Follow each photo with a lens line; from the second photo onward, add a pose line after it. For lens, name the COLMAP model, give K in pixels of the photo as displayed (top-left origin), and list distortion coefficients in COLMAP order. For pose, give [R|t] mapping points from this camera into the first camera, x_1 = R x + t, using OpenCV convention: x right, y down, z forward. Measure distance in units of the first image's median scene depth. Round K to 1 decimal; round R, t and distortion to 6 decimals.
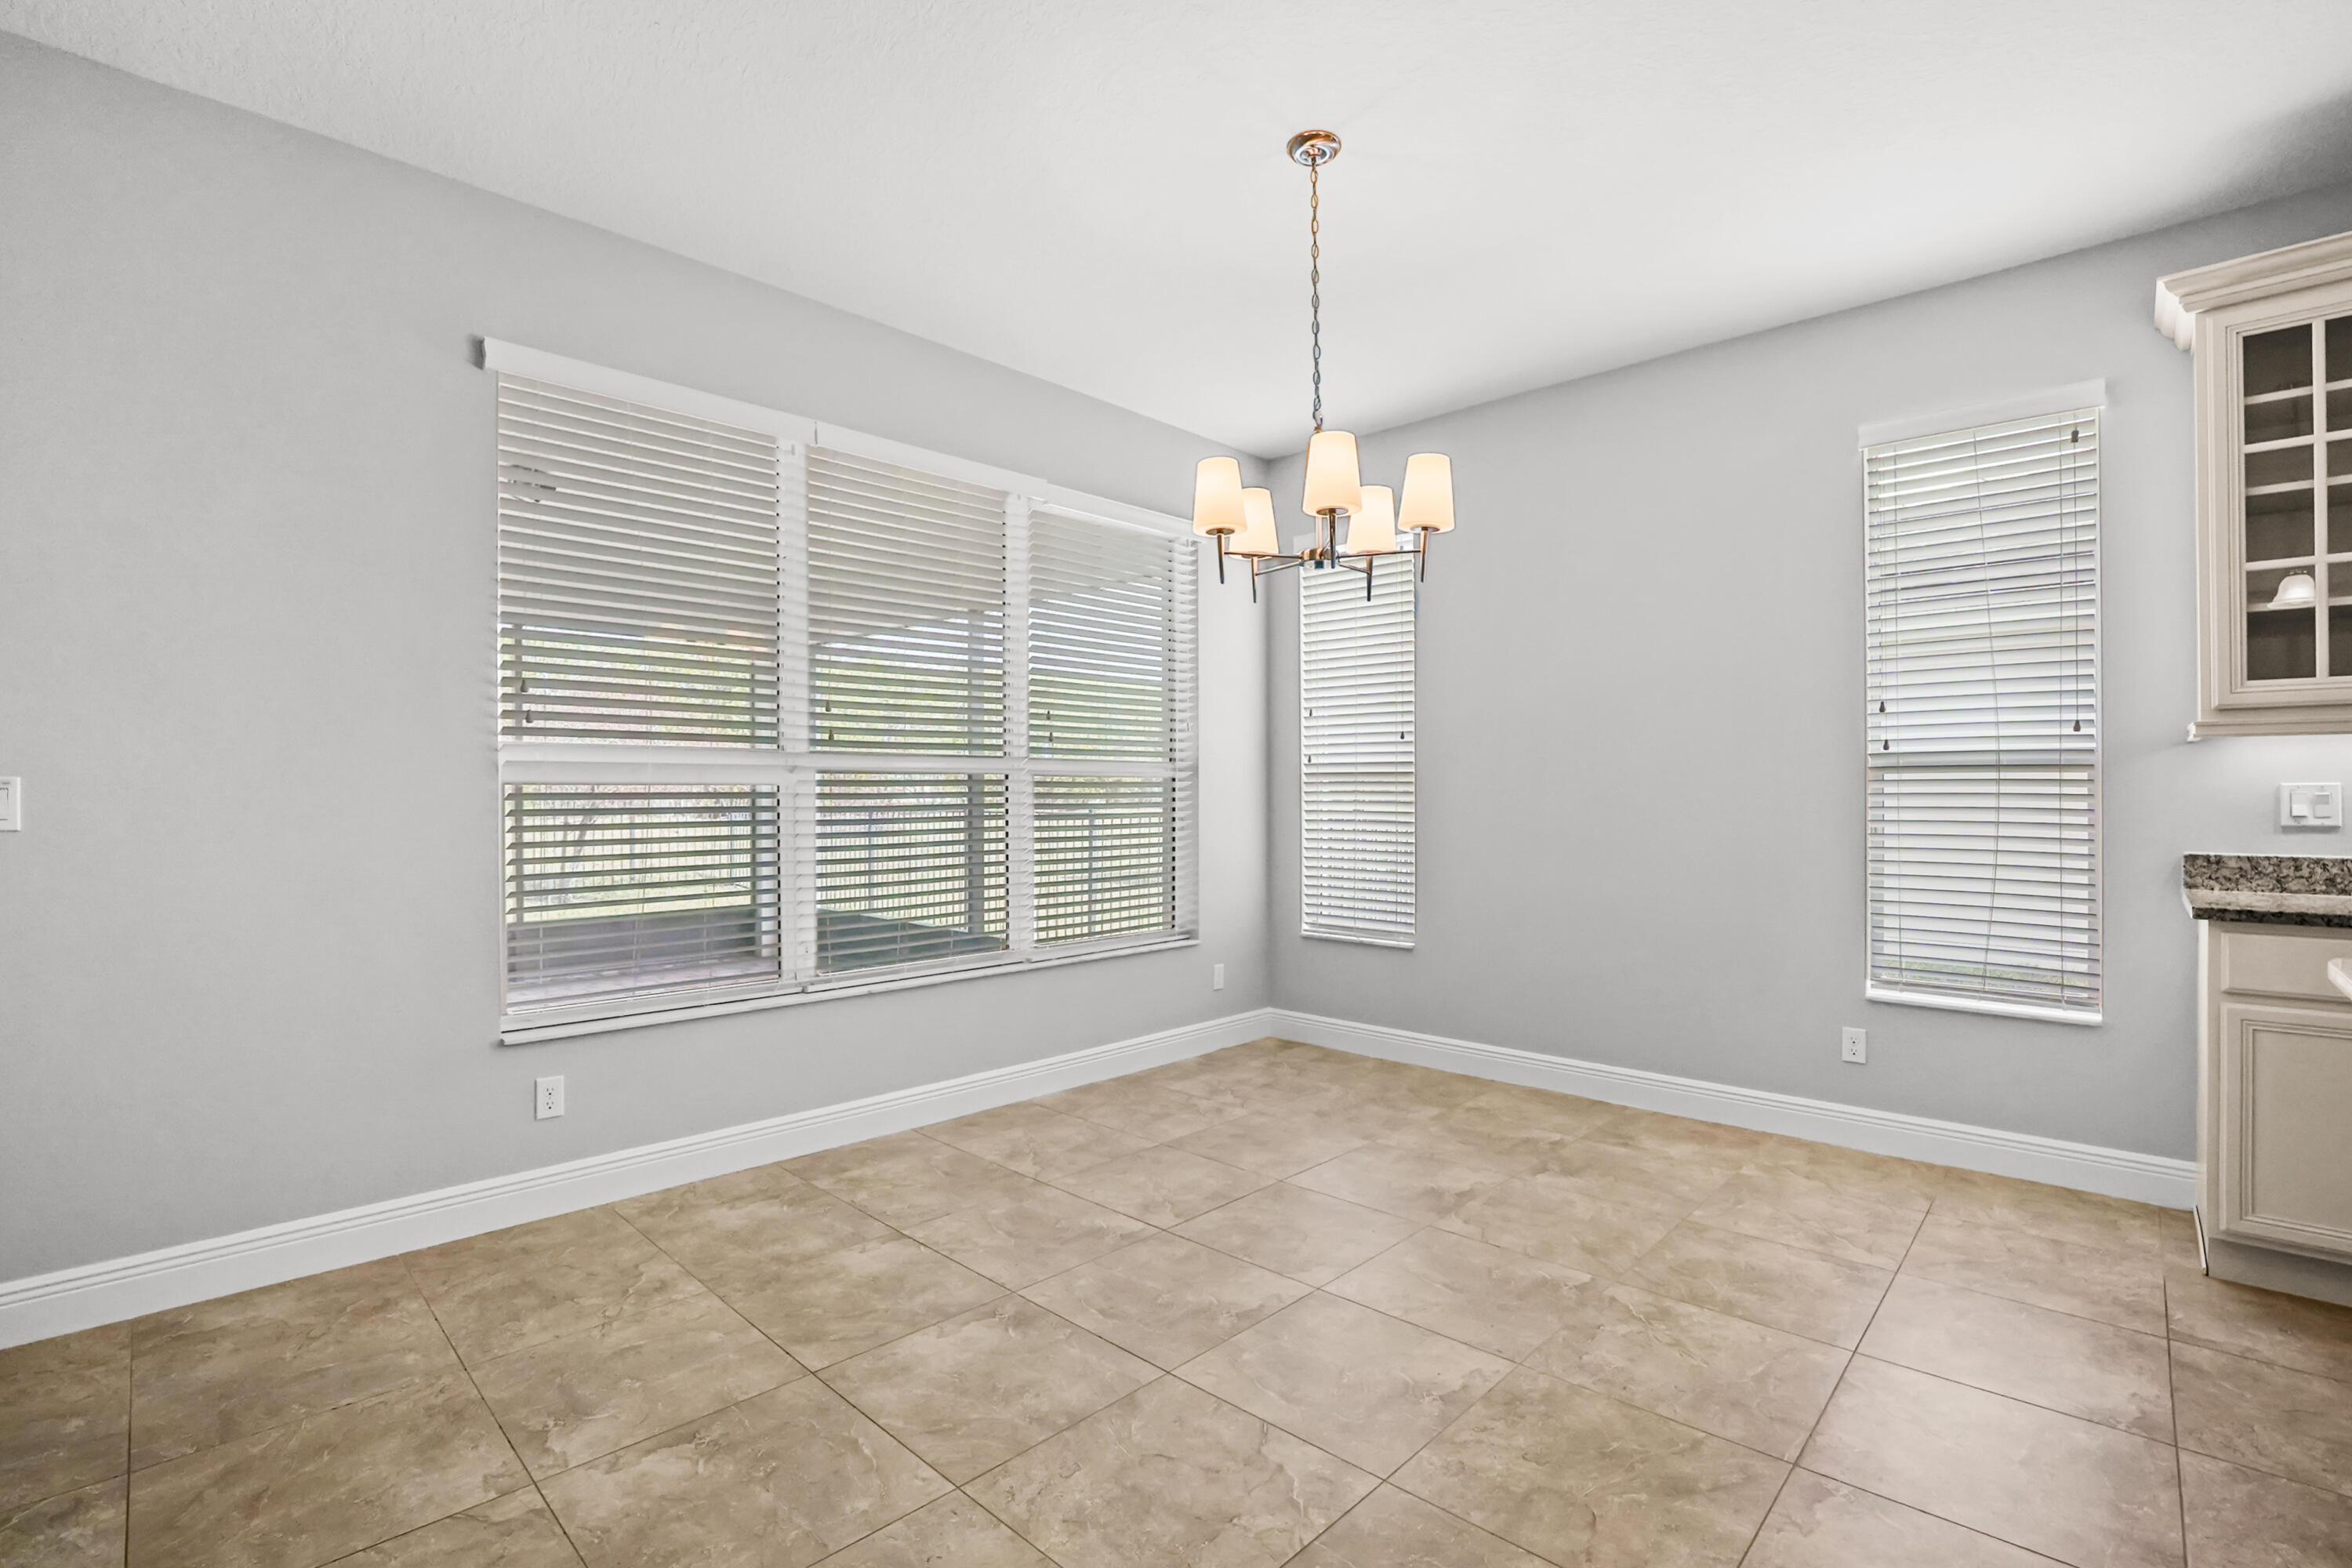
lens RADIAL K [[1058.3, 0, 1182.7], [0, 1058.3, 783.0], [0, 0, 1]] dist [-0.038879, 0.003627]
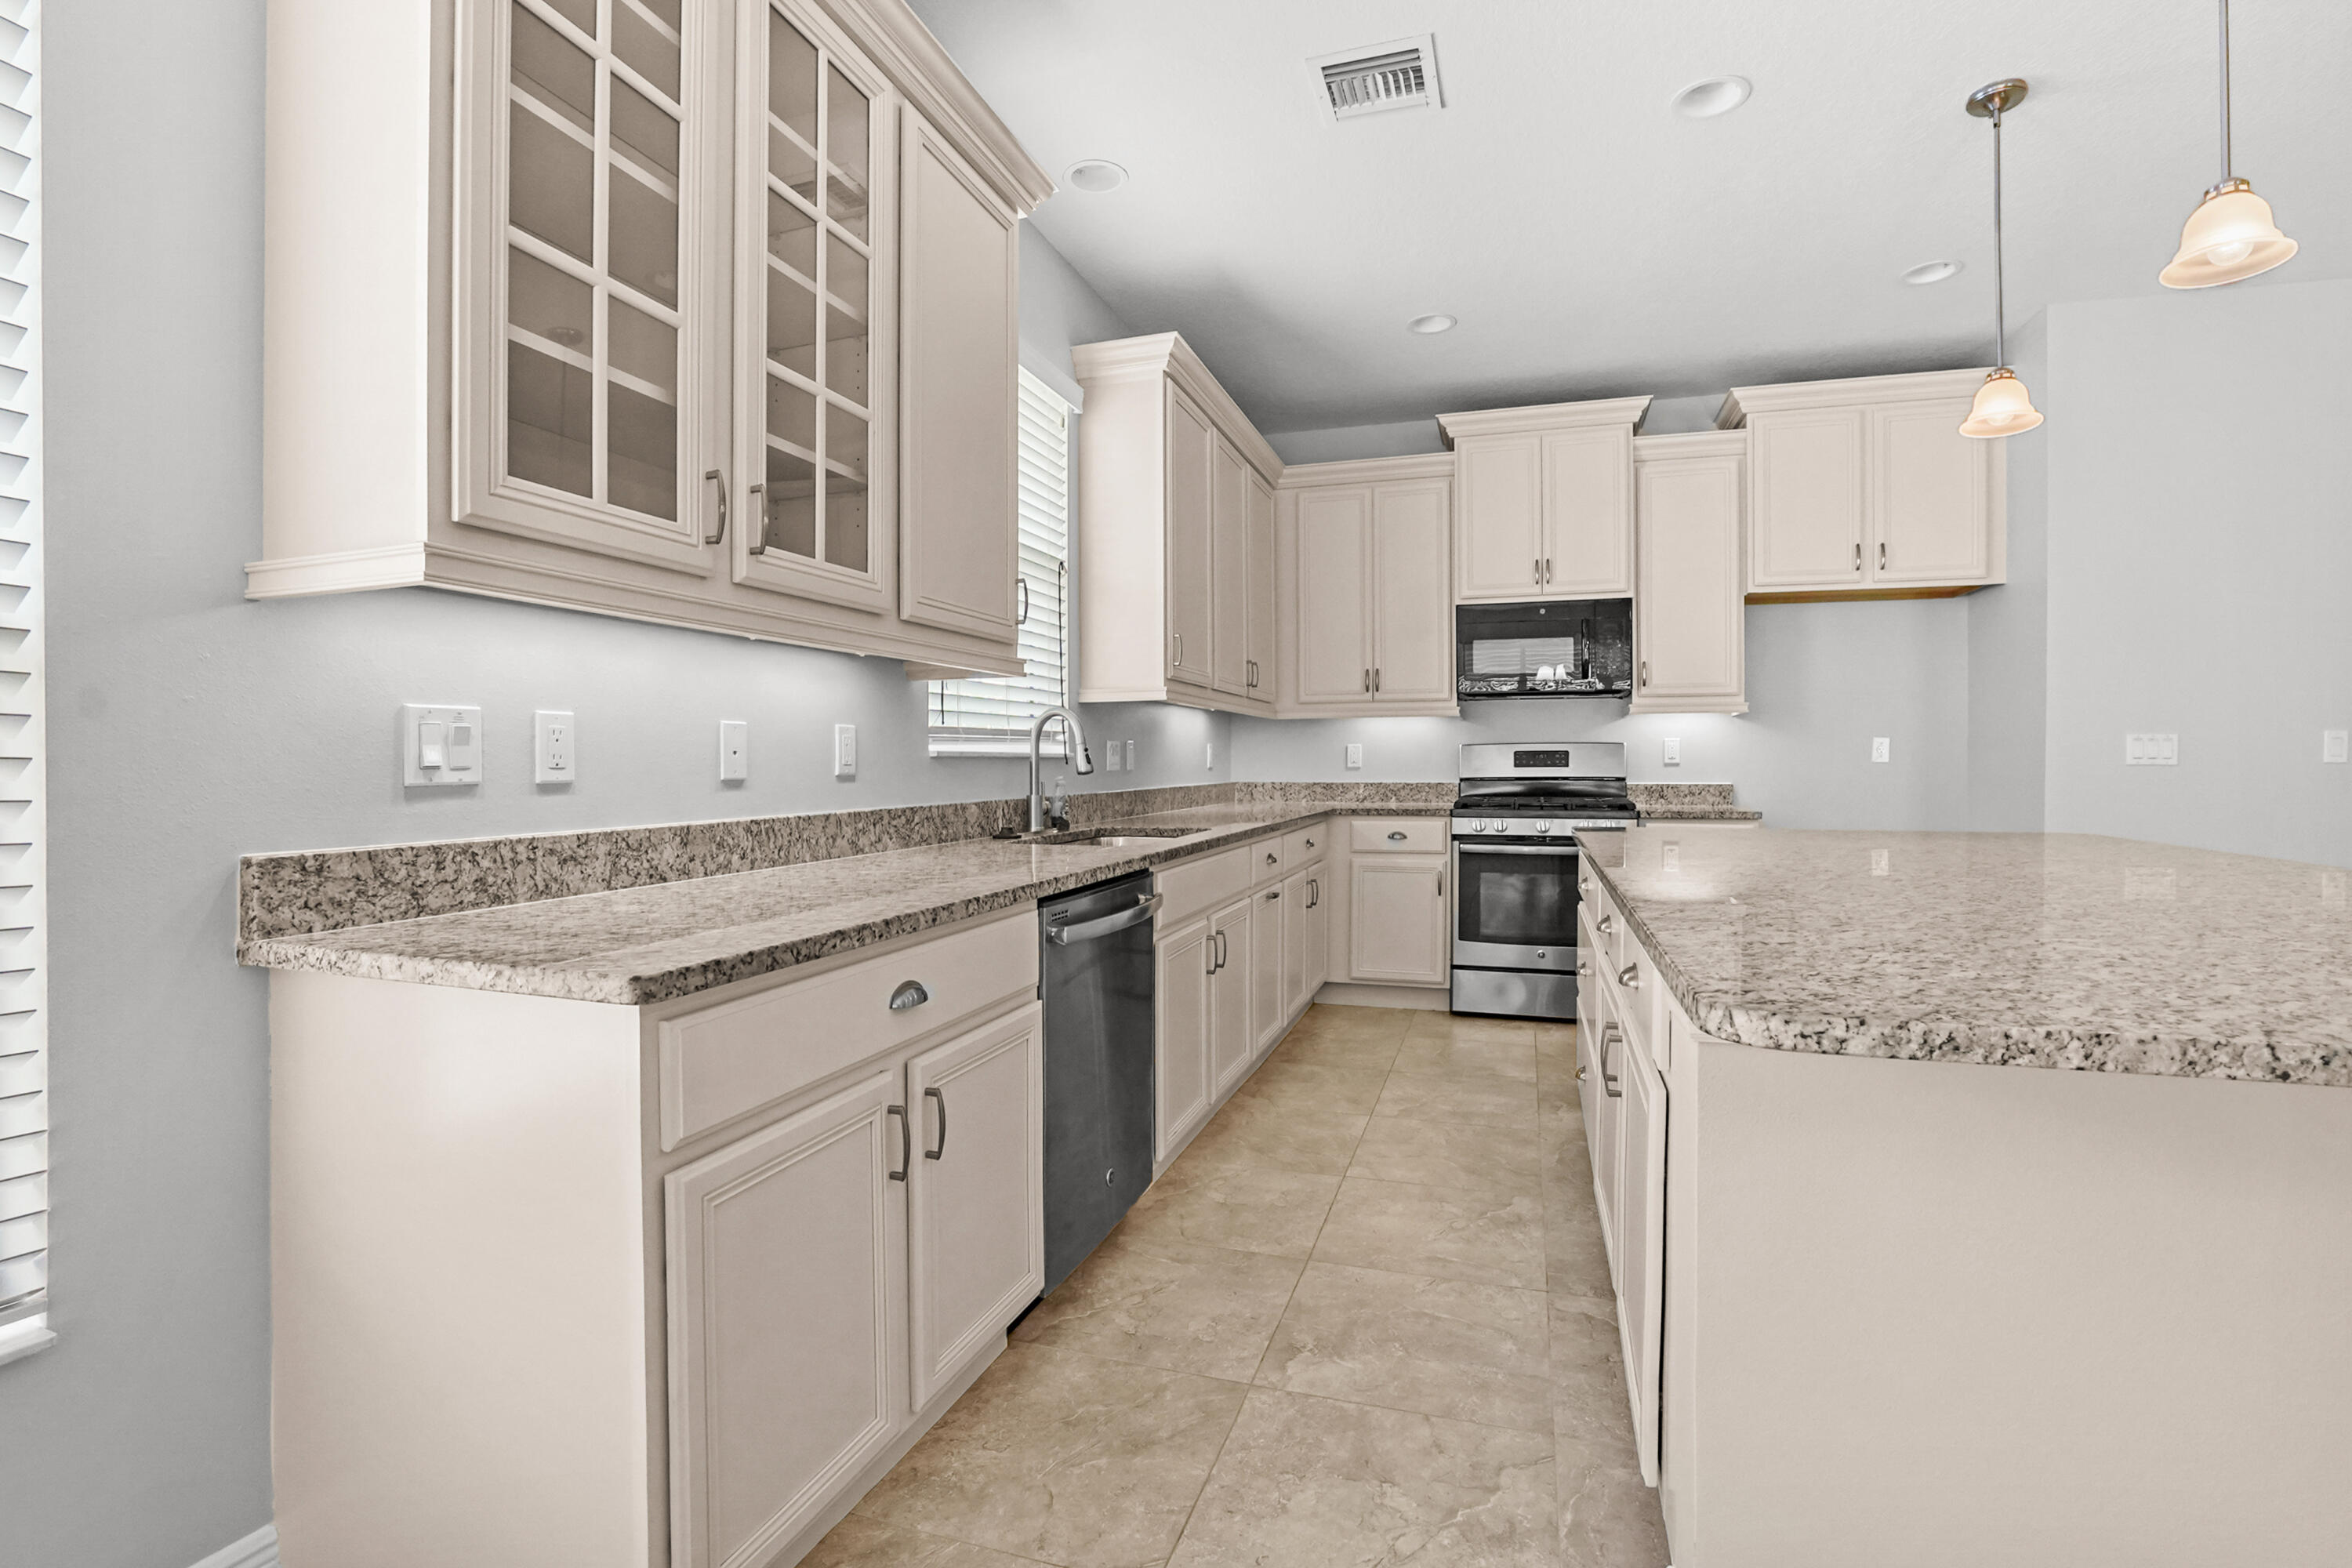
lens RADIAL K [[1058.3, 0, 1196.2], [0, 1058.3, 778.1], [0, 0, 1]] dist [-0.038879, 0.003627]
pose [[-0.410815, -0.014698, 0.911600, 0.450056], [-0.005185, 0.999892, 0.013785, 0.029228], [-0.911704, 0.000937, -0.410847, 0.861471]]
